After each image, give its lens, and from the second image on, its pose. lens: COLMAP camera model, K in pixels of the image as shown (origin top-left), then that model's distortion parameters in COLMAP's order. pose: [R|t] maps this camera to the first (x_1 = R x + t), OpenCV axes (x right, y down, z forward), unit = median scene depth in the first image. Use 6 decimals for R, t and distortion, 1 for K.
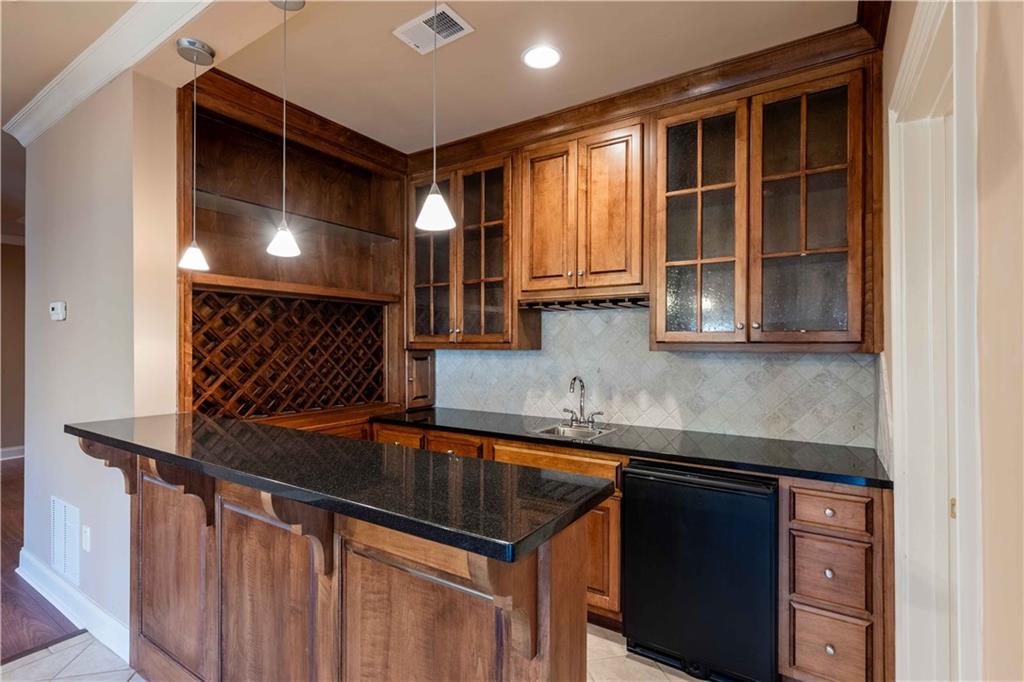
lens RADIAL K [[500.8, 0, 516.0], [0, 500.8, 342.1], [0, 0, 1]] dist [-0.005099, -0.000248]
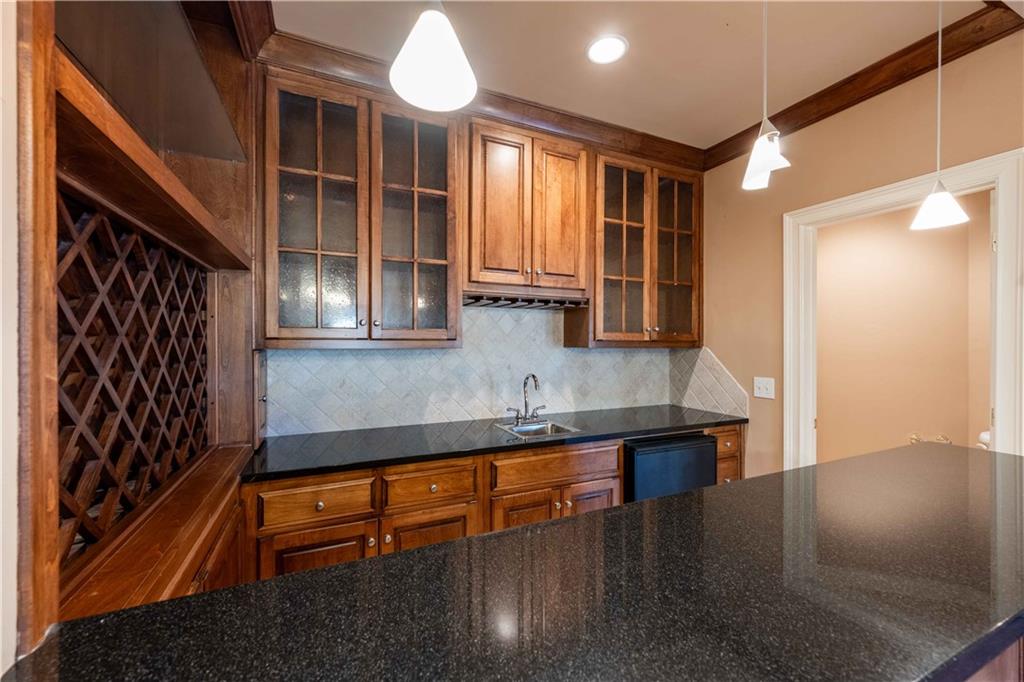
lens RADIAL K [[411.9, 0, 516.2], [0, 411.9, 343.8], [0, 0, 1]] dist [0.001097, -0.000230]
pose [[0.515401, -0.005751, 0.856930, -0.593971], [-0.007708, 0.999906, 0.011346, -0.001156], [-0.856915, -0.012453, 0.515308, 0.588064]]
